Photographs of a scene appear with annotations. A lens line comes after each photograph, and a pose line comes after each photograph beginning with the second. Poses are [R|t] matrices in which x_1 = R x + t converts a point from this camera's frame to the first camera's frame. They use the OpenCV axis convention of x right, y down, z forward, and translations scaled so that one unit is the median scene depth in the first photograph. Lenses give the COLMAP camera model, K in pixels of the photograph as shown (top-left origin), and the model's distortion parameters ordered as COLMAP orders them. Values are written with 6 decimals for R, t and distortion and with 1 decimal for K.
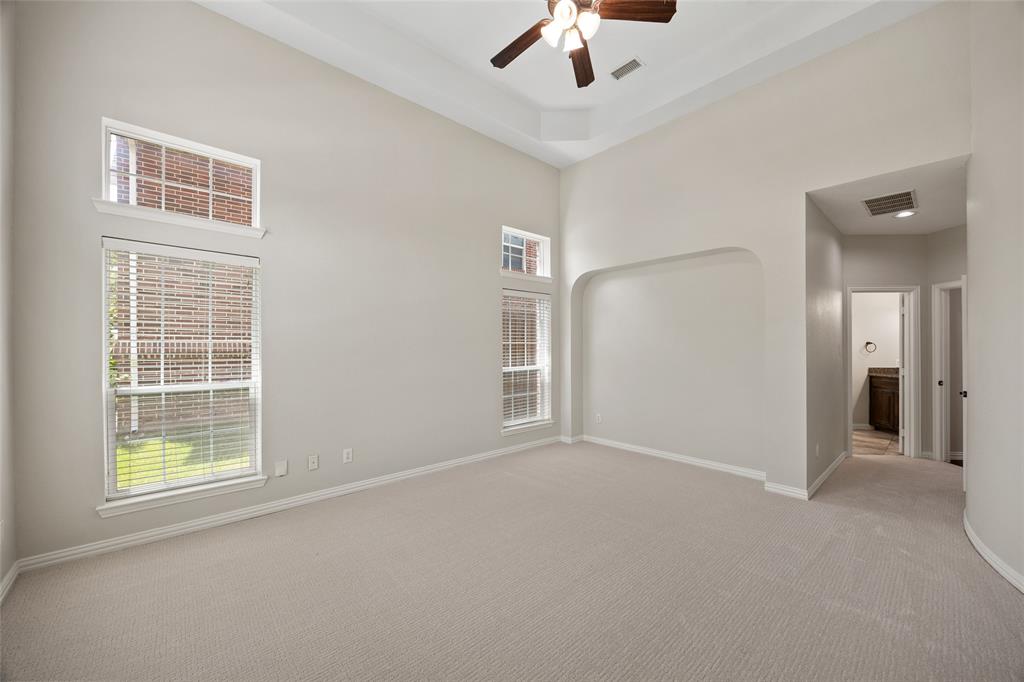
lens RADIAL K [[389.1, 0, 512.0], [0, 389.1, 341.0], [0, 0, 1]] dist [0.000229, 0.000036]
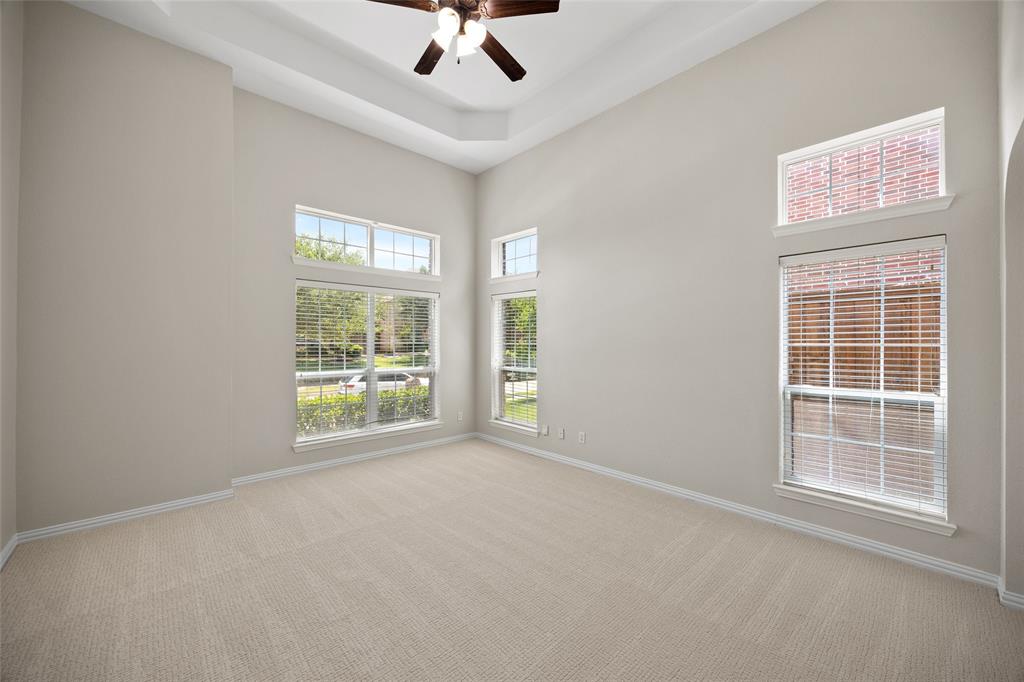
lens RADIAL K [[419.8, 0, 512.0], [0, 419.8, 341.0], [0, 0, 1]] dist [-0.000711, -0.000018]
pose [[-0.003857, -0.011927, -0.999921, 0.251471], [0.002185, 0.999926, -0.011936, 0.002641], [0.999990, -0.002231, -0.003831, 0.222506]]
